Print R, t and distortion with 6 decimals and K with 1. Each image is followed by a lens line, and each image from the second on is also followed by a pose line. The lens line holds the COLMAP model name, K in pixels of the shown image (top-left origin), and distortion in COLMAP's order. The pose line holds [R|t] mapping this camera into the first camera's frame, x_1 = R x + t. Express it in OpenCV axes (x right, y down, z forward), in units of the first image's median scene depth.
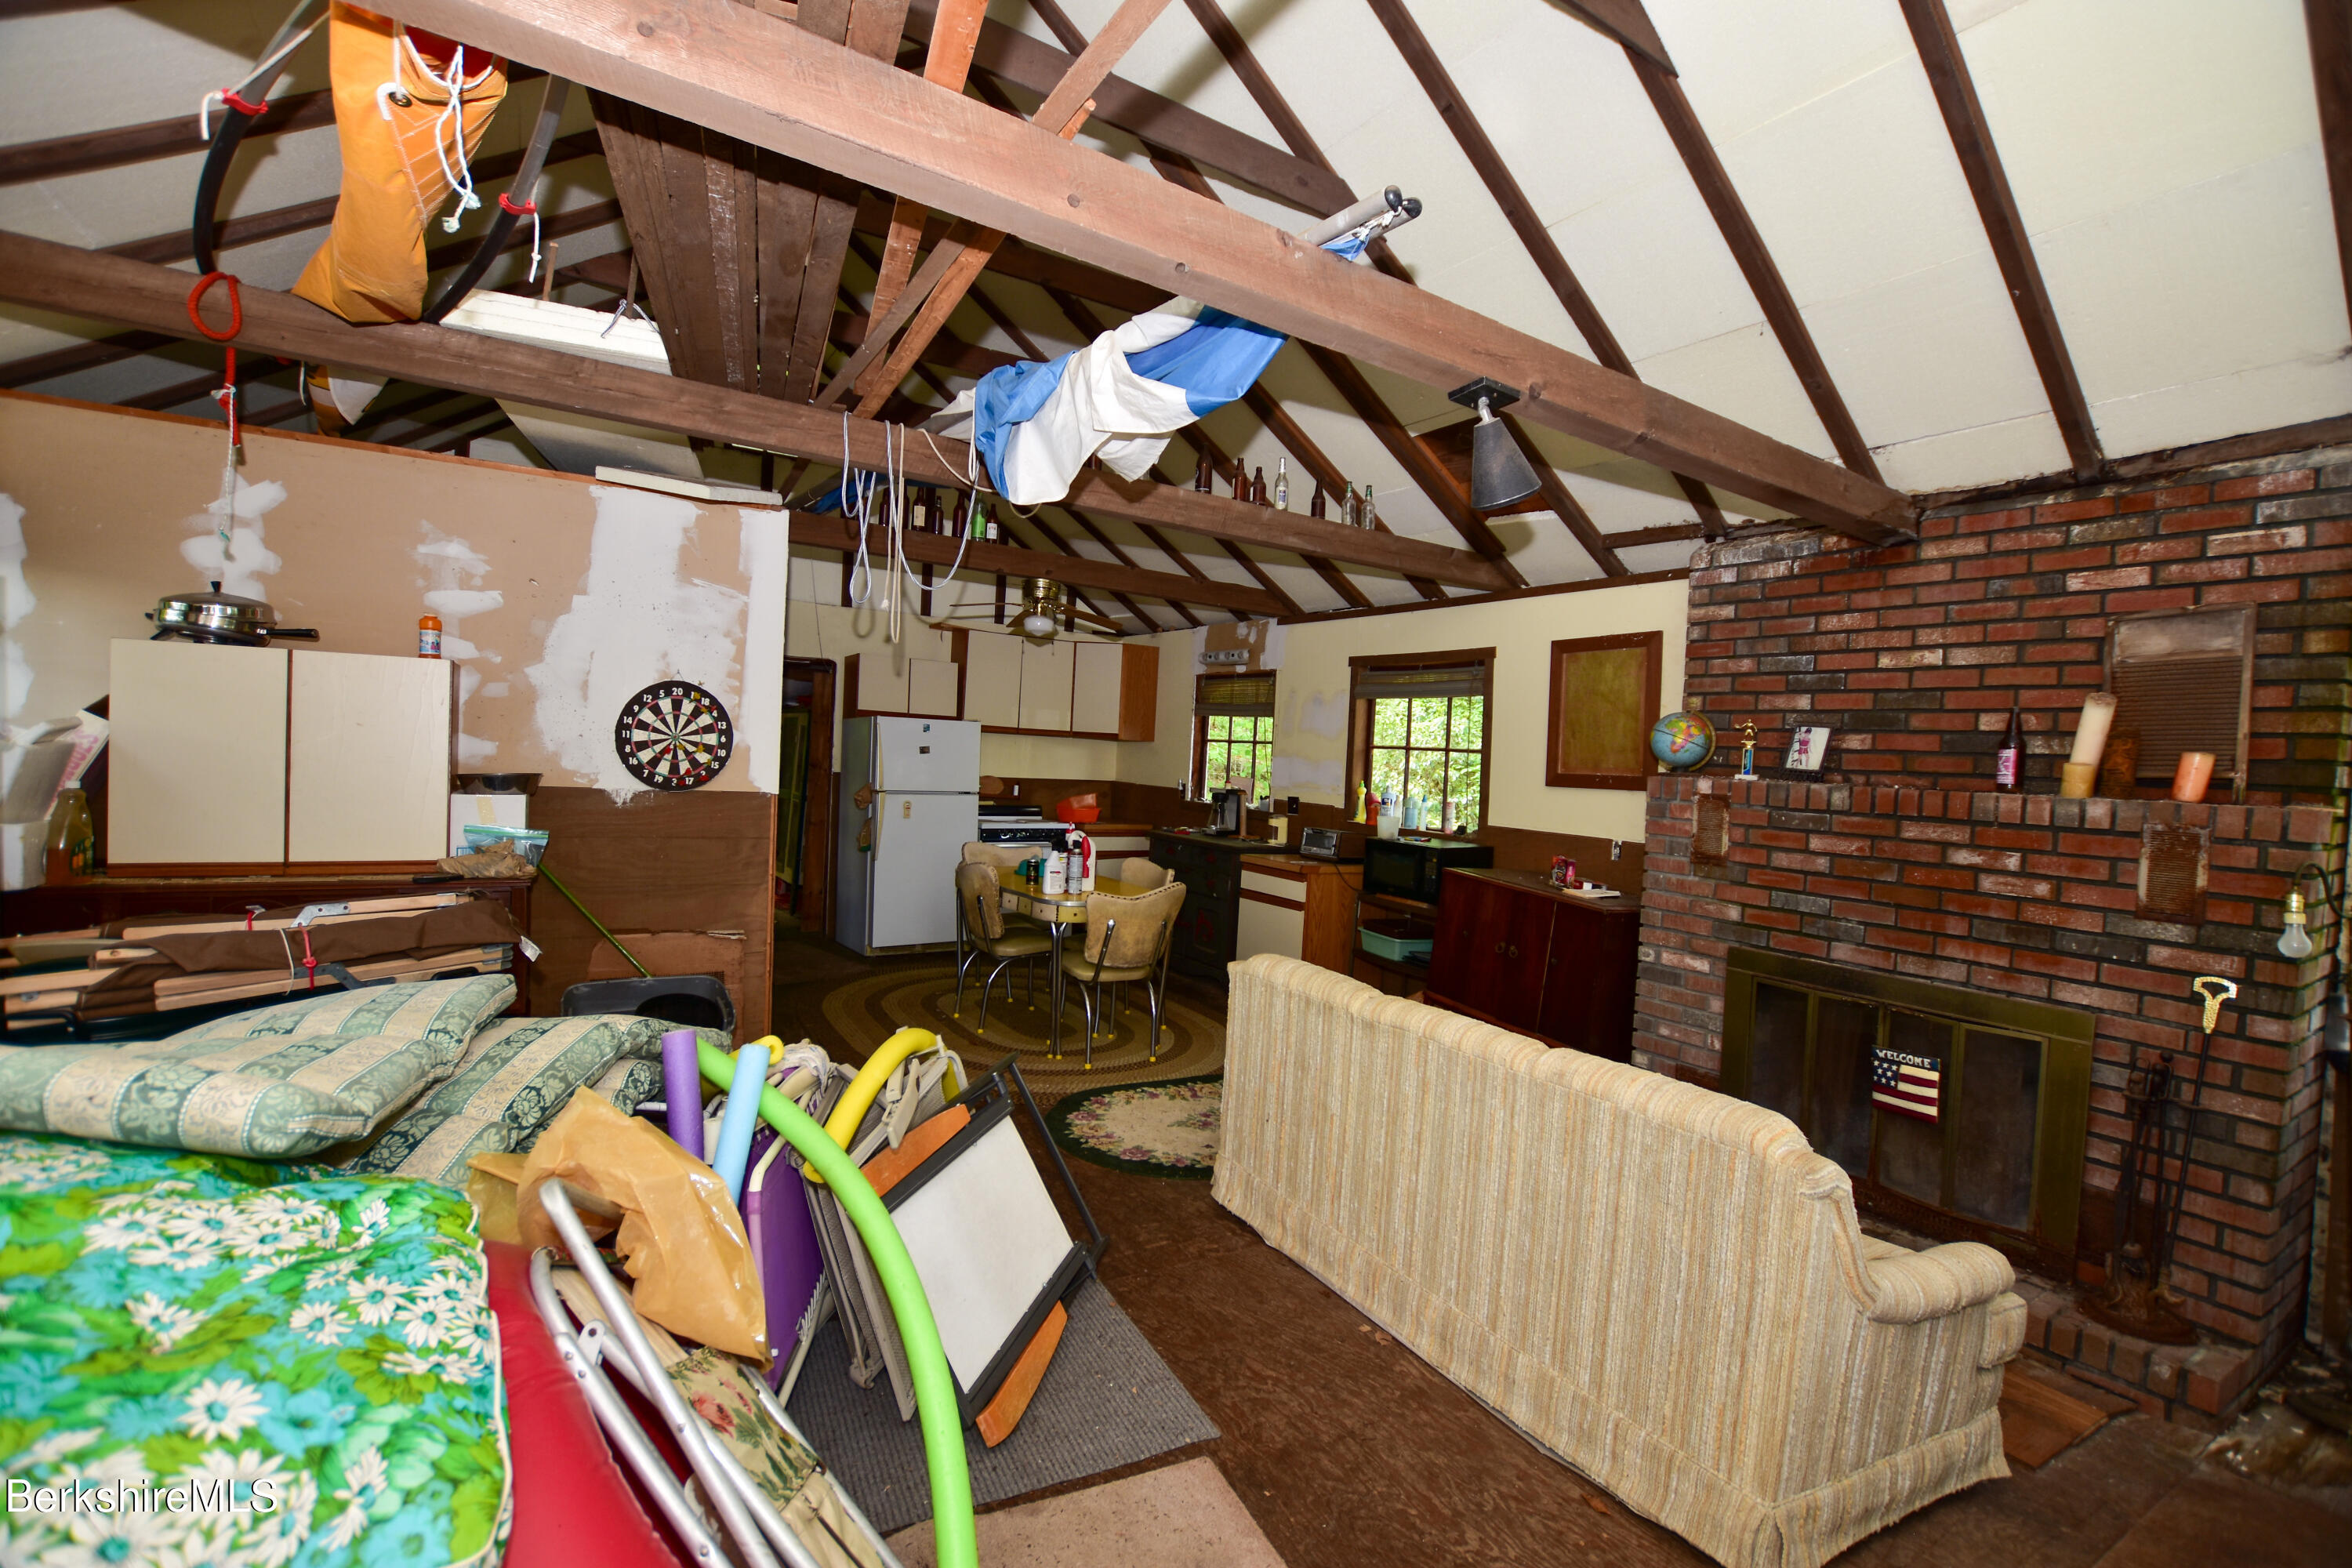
lens RADIAL K [[993.0, 0, 1176.0], [0, 993.0, 784.0], [0, 0, 1]] dist [0.000079, -0.000001]
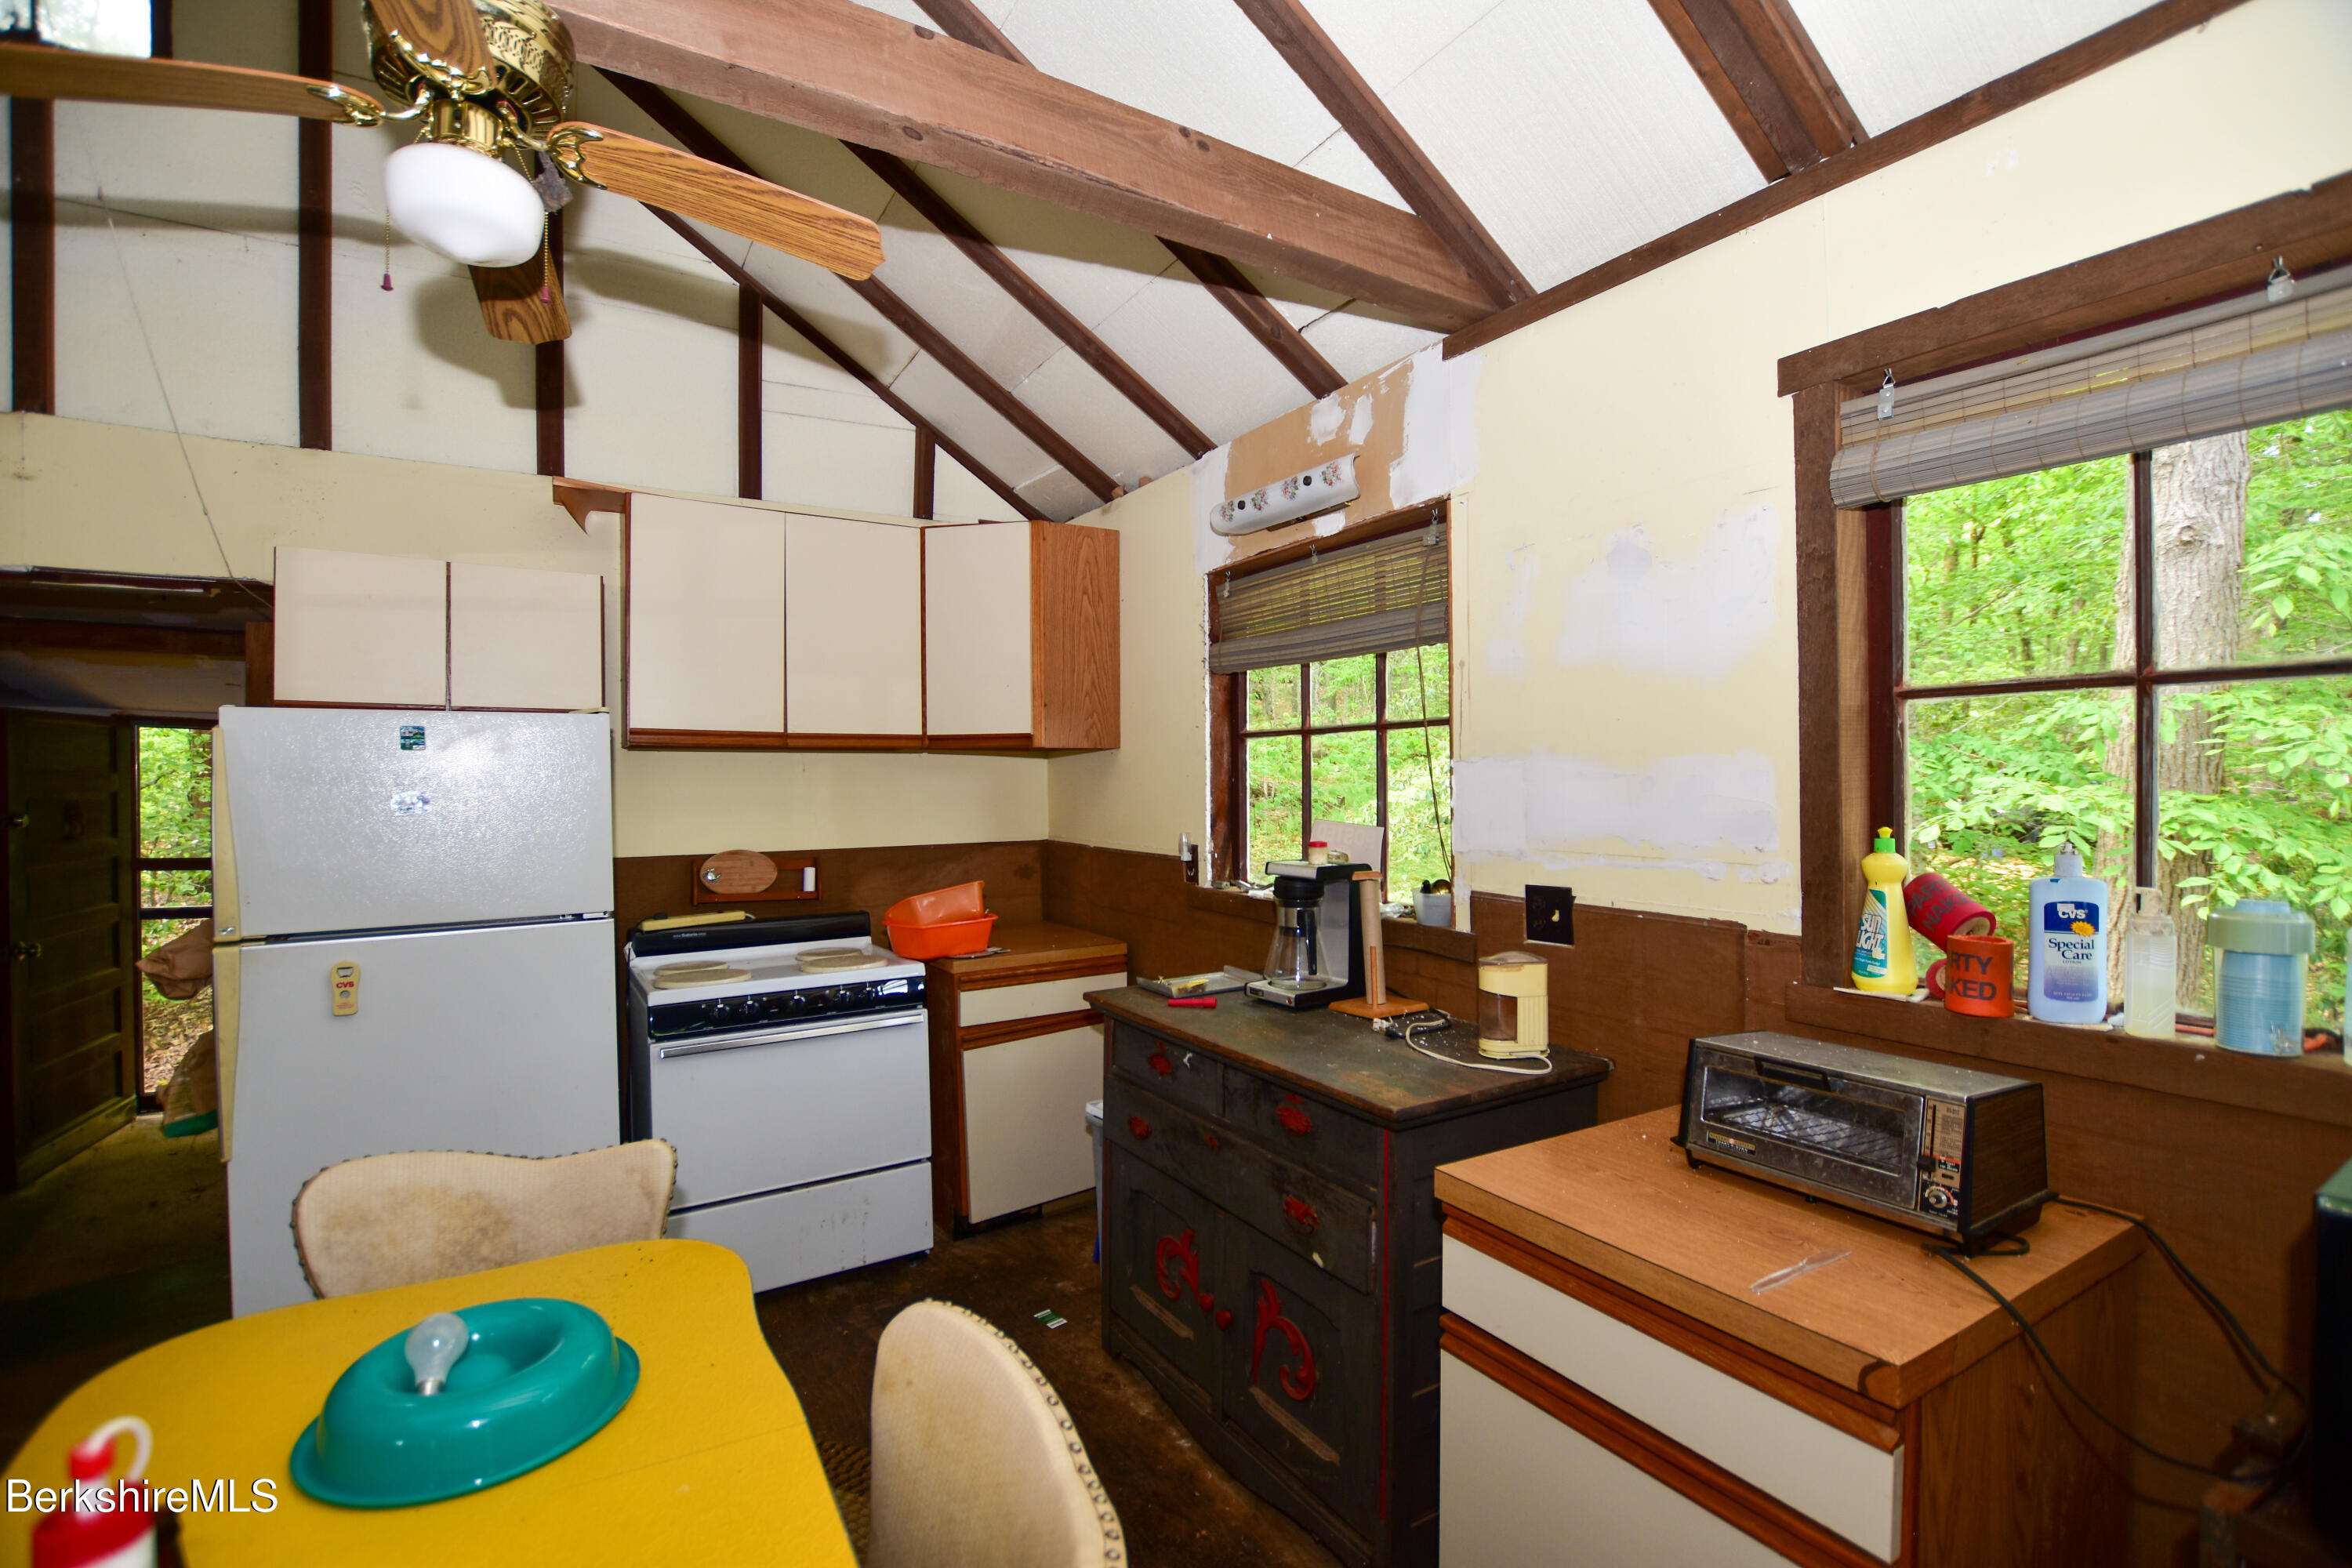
lens RADIAL K [[1057.7, 0, 1176.0], [0, 1057.7, 784.0], [0, 0, 1]] dist [-0.000032, -0.000003]
pose [[0.998171, -0.057288, -0.019302, 0.011876], [0.056703, 0.997952, -0.029599, -0.014280], [0.020958, 0.028450, 0.999375, 0.631657]]
